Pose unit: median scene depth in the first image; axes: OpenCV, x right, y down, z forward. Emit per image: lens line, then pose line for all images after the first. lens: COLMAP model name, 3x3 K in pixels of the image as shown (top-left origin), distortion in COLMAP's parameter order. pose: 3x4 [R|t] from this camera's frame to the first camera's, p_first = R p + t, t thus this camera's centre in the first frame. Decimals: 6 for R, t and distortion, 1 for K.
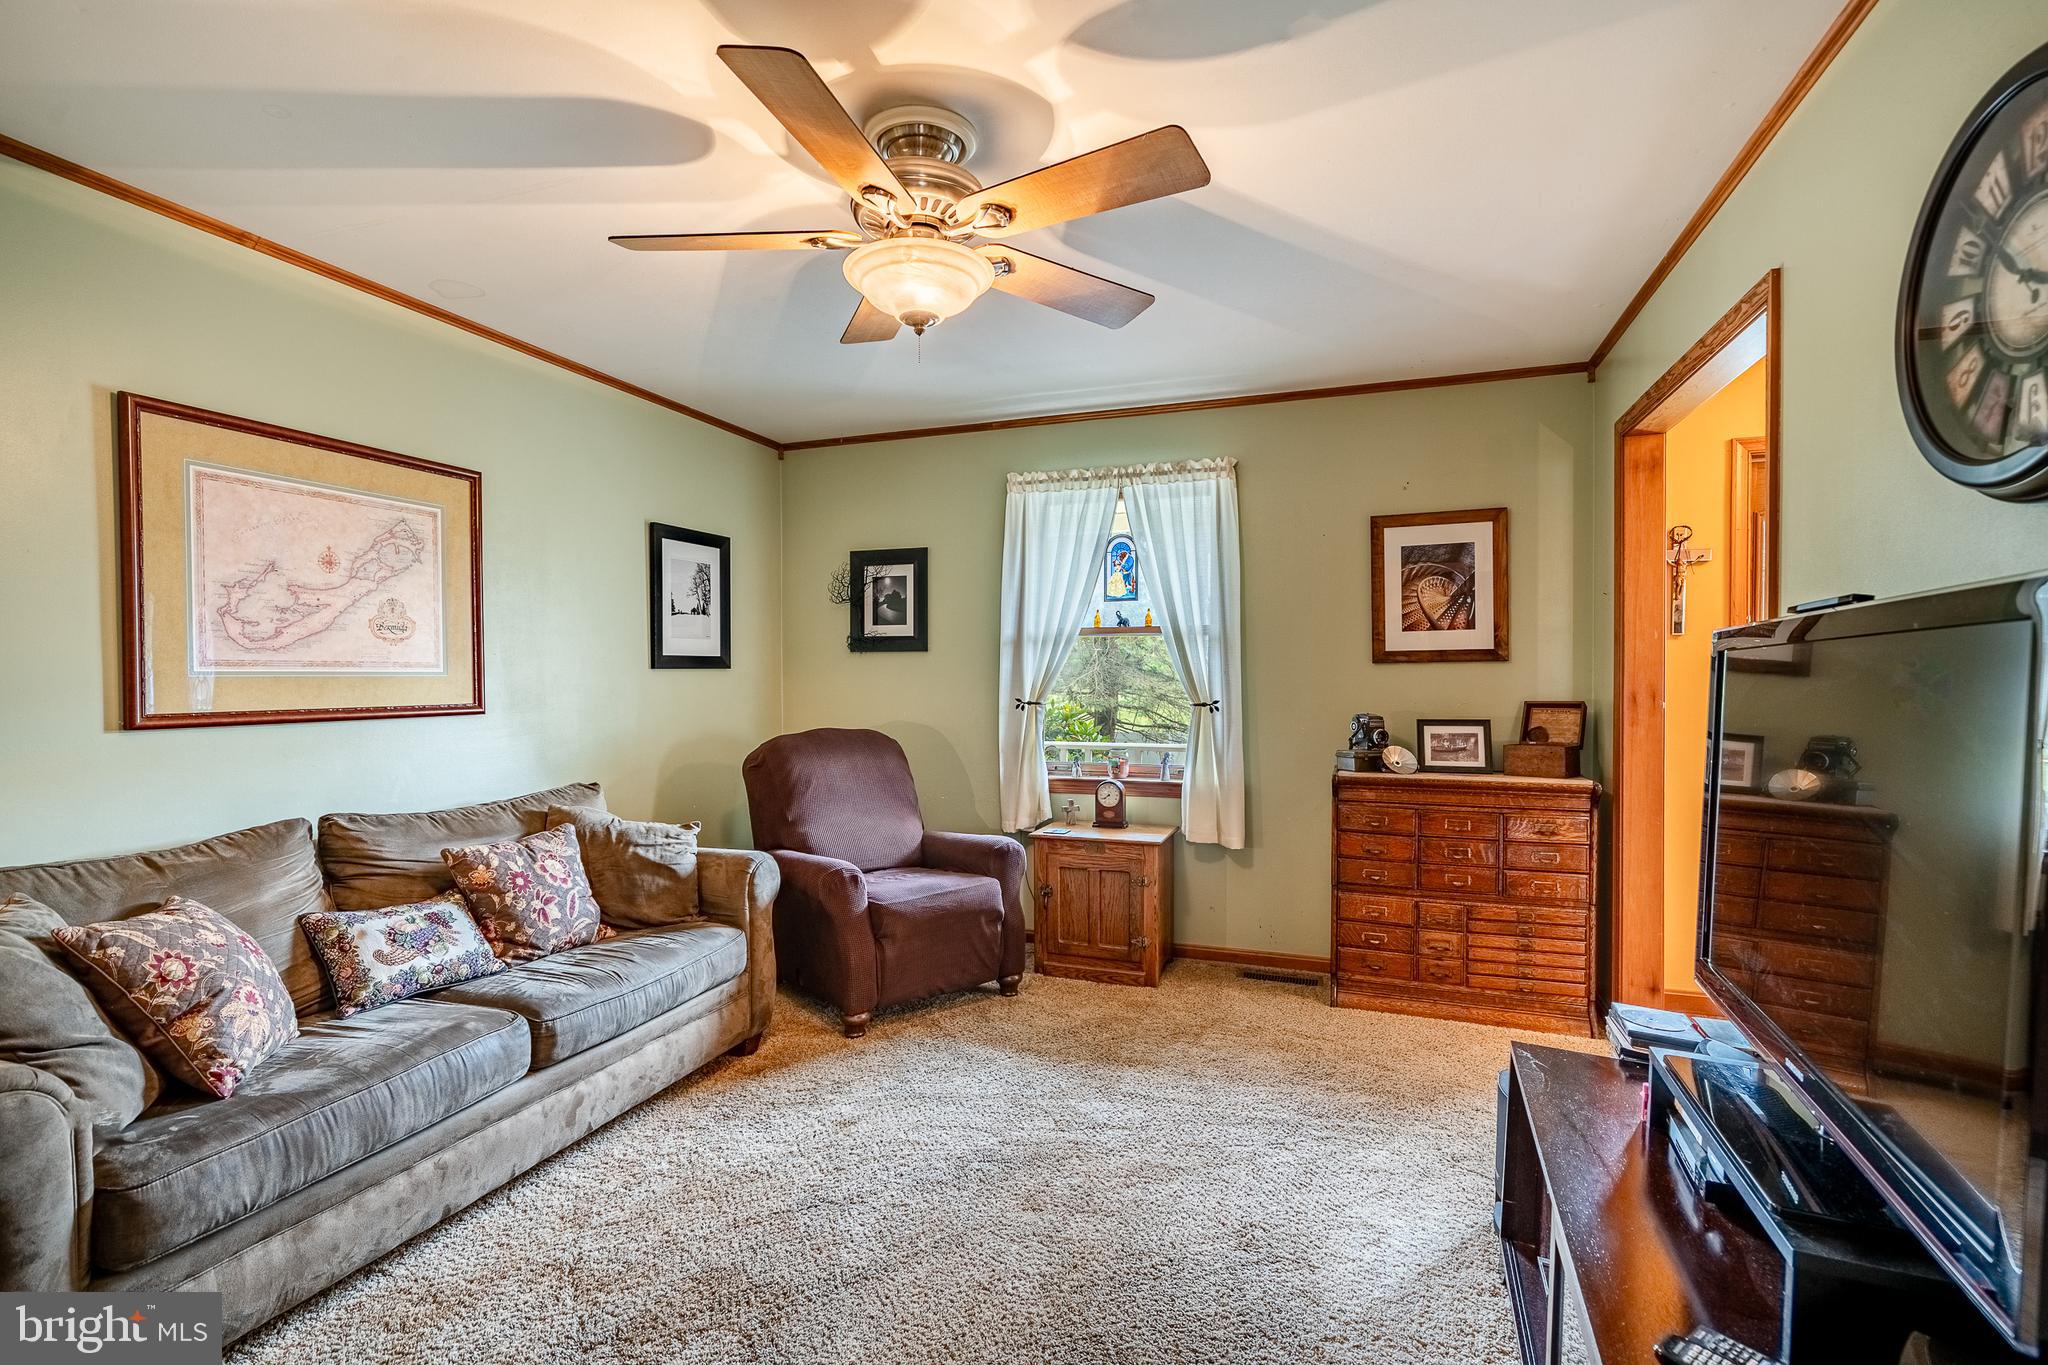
lens RADIAL K [[984.3, 0, 1015.1], [0, 984.3, 683.3], [0, 0, 1]] dist [-0.004910, 0.001467]
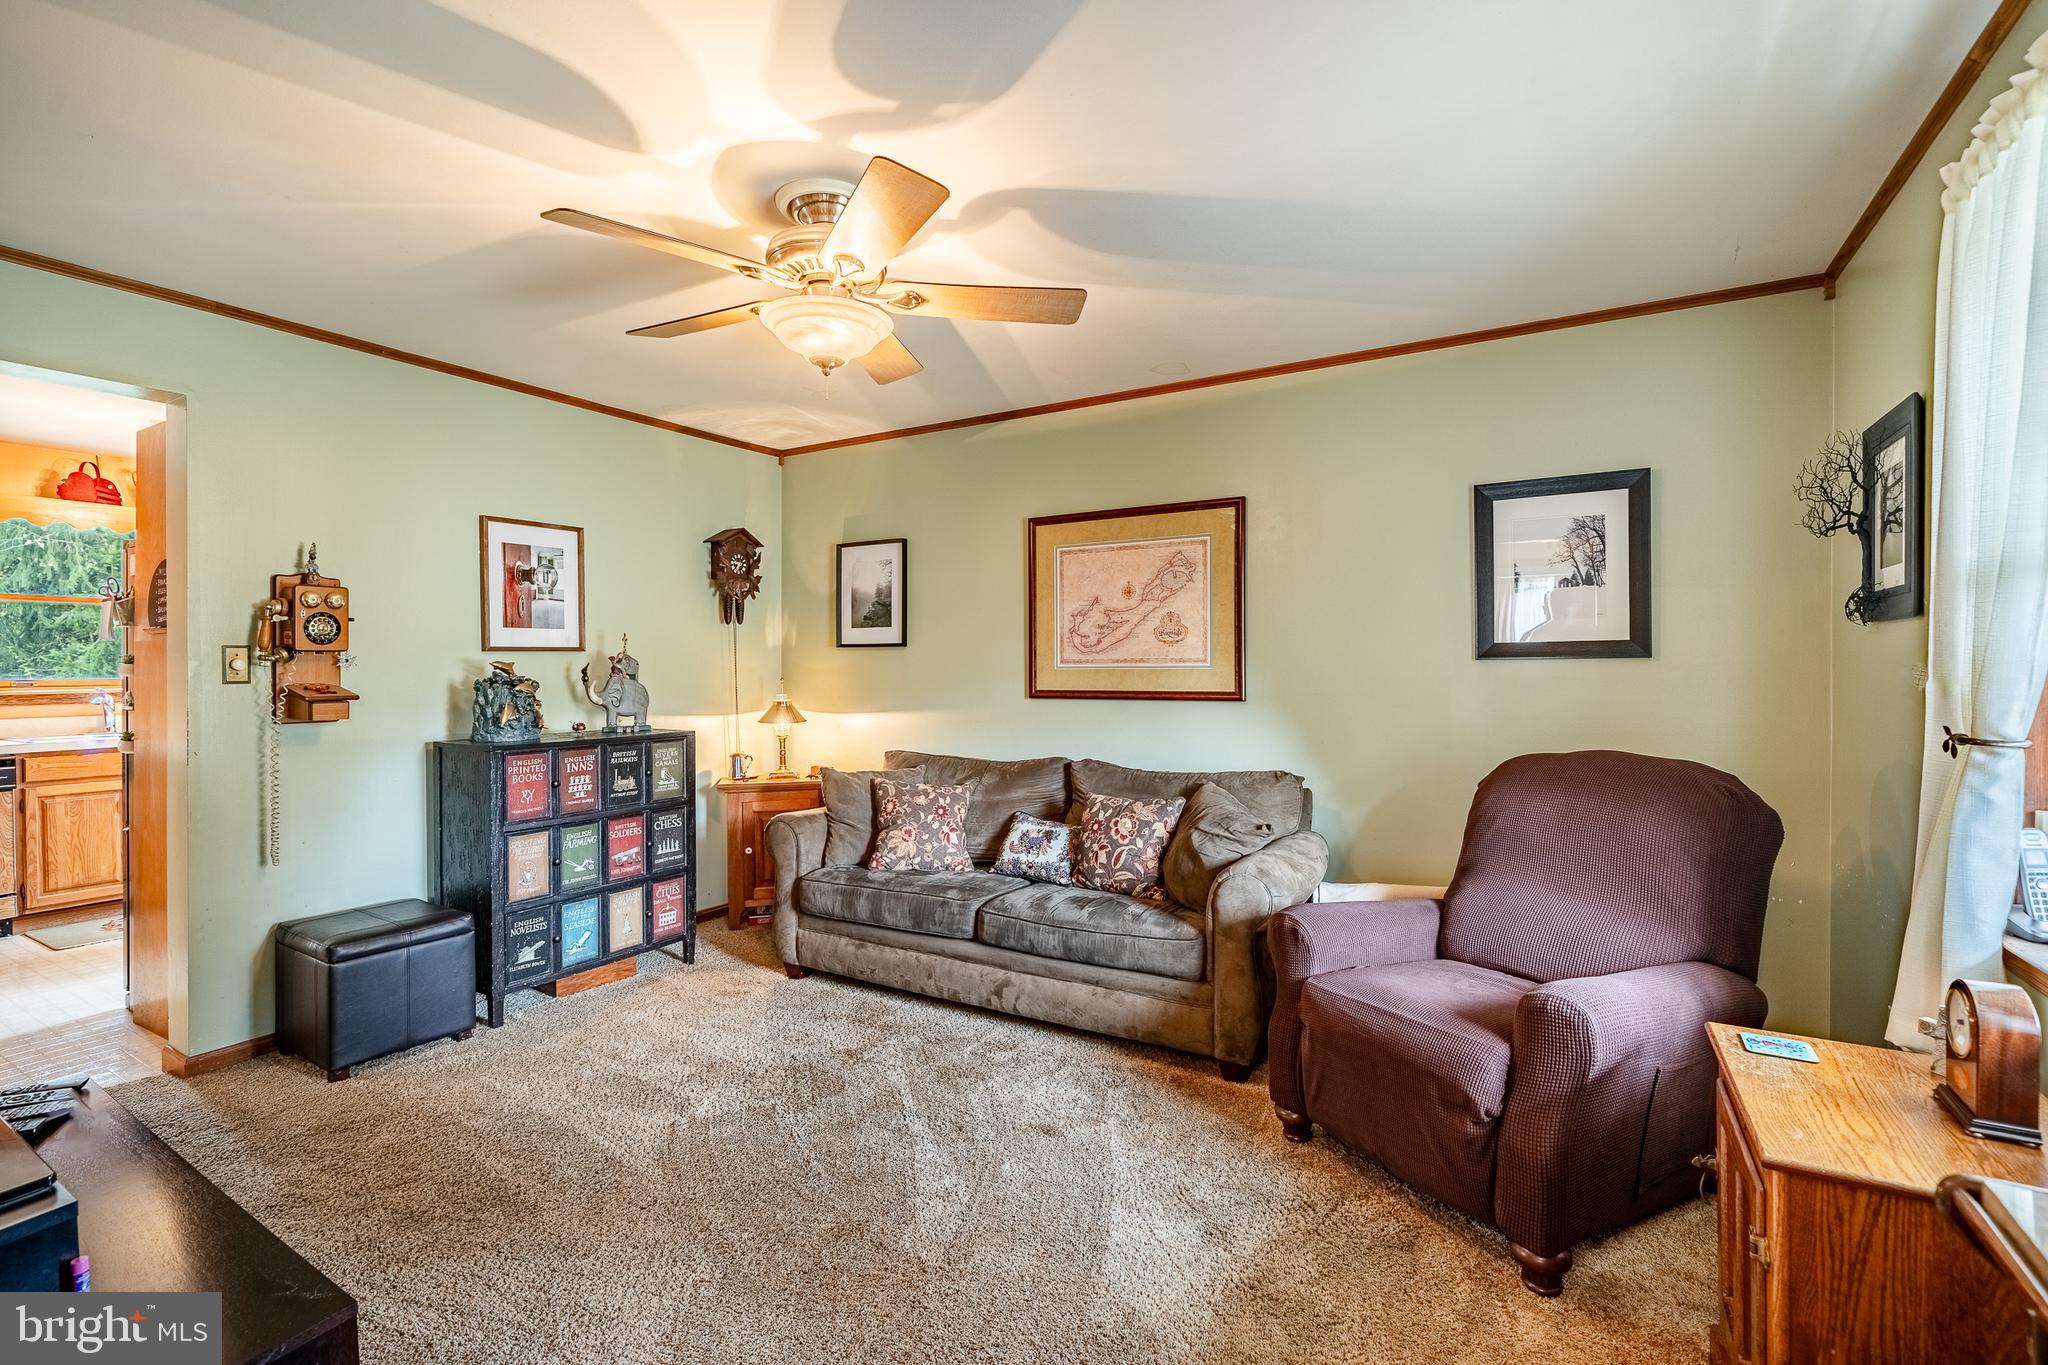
lens RADIAL K [[927.5, 0, 1016.9], [0, 927.5, 679.8], [0, 0, 1]] dist [0.000325, 0.000154]
pose [[-0.201397, 0.017370, -0.979356, 0.708355], [-0.002287, 0.999832, 0.018204, -0.016301], [0.979507, 0.005906, -0.201324, 1.121032]]
